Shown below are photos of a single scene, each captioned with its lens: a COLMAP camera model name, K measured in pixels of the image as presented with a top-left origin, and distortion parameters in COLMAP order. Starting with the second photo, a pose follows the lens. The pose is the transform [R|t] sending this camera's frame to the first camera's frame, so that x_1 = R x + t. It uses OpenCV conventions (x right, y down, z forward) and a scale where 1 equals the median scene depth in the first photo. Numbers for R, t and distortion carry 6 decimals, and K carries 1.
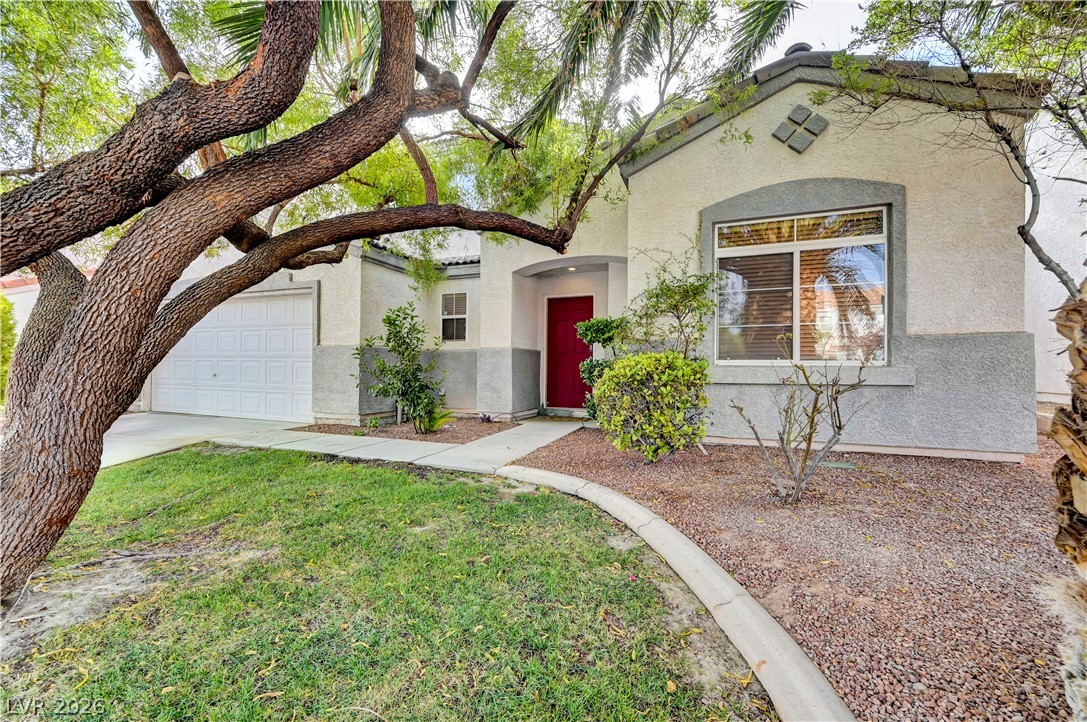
lens RADIAL K [[431.5, 0, 543.5], [0, 431.5, 361.0], [0, 0, 1]] dist [0.000588, -0.000177]
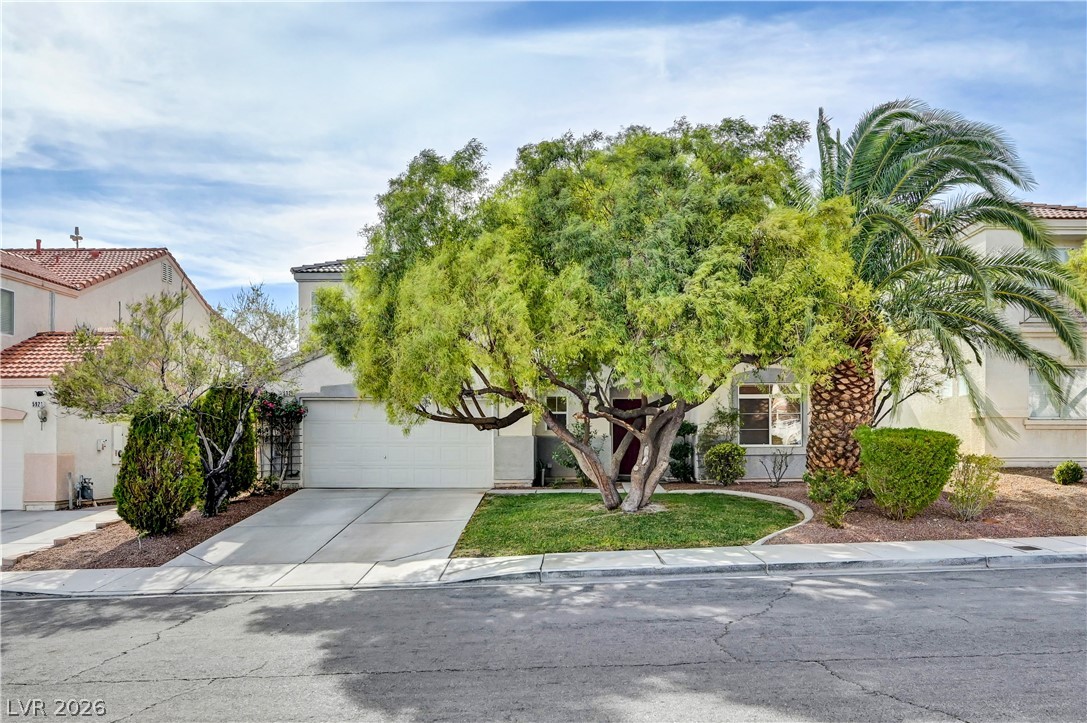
lens RADIAL K [[839.5, 0, 565.8], [0, 839.5, 363.4], [0, 0, 1]] dist [-0.003637, -0.005139]
pose [[0.920993, 0.017947, 0.389166, -1.544688], [0.004442, 0.998390, -0.056554, -0.128813], [-0.389554, 0.053814, 0.919430, -1.953078]]
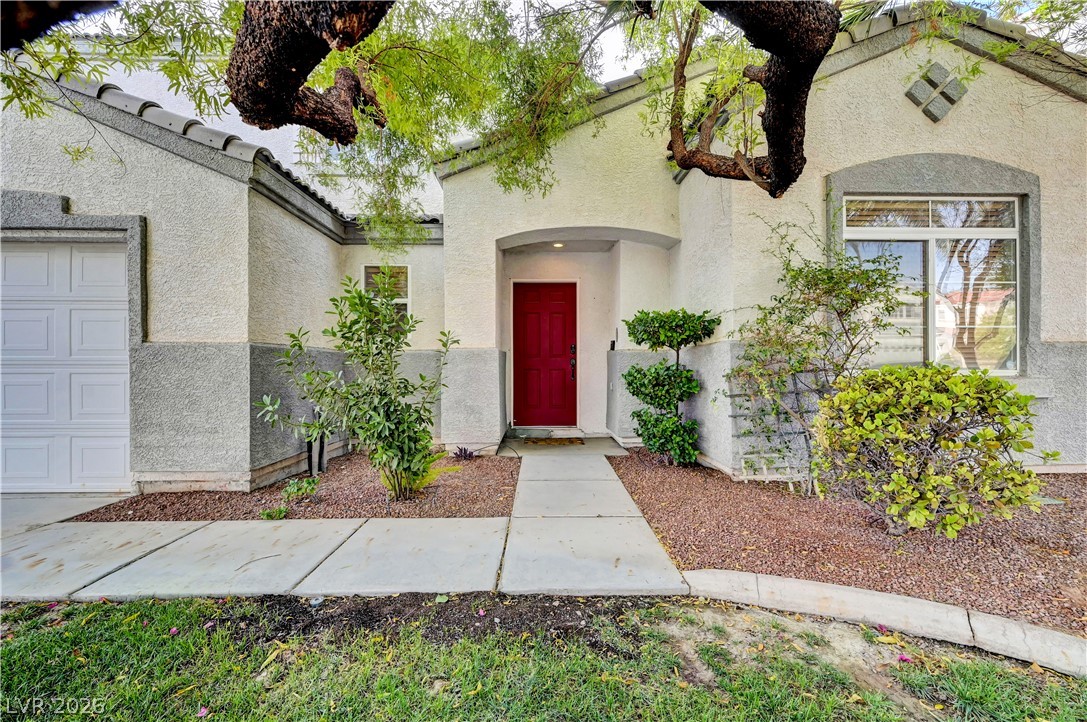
lens RADIAL K [[431.5, 0, 543.5], [0, 431.5, 361.0], [0, 0, 1]] dist [0.000588, -0.000177]
pose [[0.922554, -0.005918, 0.385822, -0.283452], [0.001657, 0.999934, 0.011376, -0.019421], [-0.385864, -0.009856, 0.922503, 0.340519]]
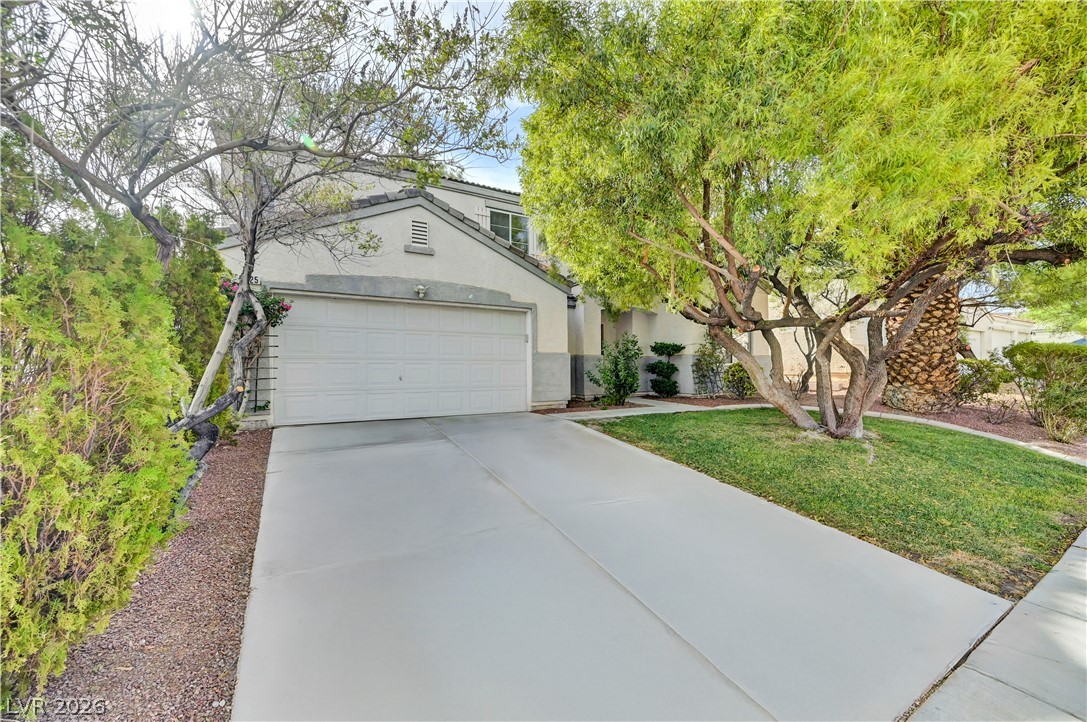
lens RADIAL K [[431.5, 0, 543.5], [0, 431.5, 361.0], [0, 0, 1]] dist [0.000588, -0.000177]
pose [[0.600728, -0.003350, 0.799446, -1.675862], [-0.010847, 0.999865, 0.012341, -0.026883], [-0.799380, -0.016086, 0.600611, 0.178960]]
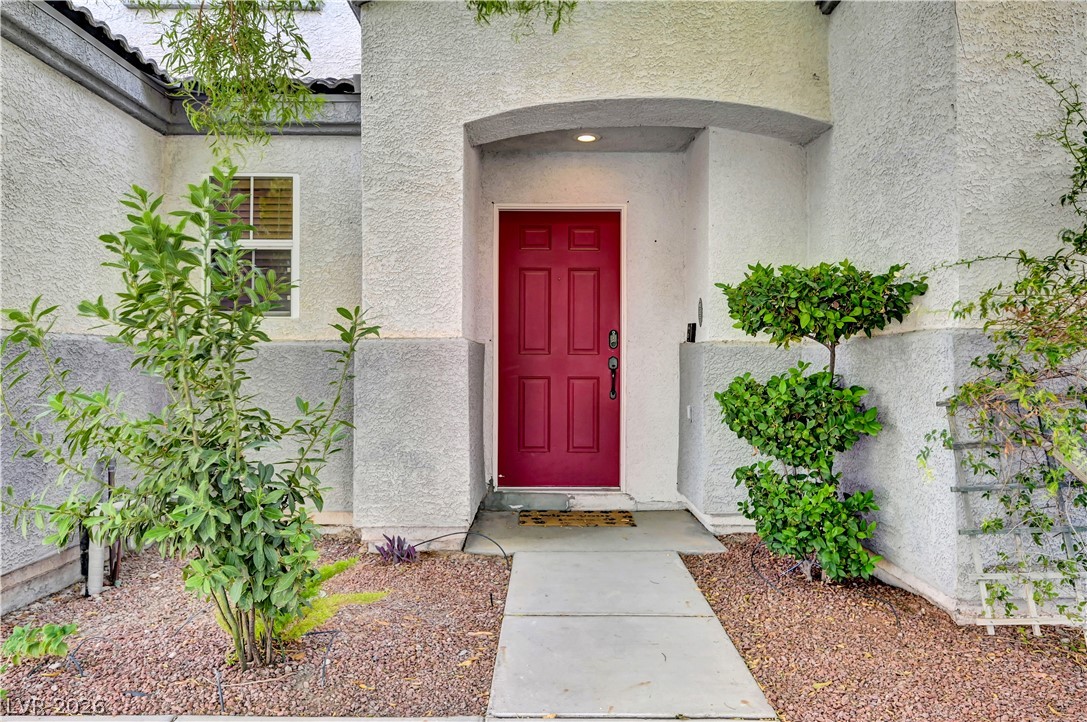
lens RADIAL K [[752.0, 0, 542.0], [0, 752.0, 348.8], [0, 0, 1]] dist [-0.003070, -0.001294]
pose [[0.928814, 0.001175, 0.370543, -0.251674], [-0.003468, 0.999979, 0.005520, -0.027699], [-0.370529, -0.006412, 0.928799, 0.422590]]
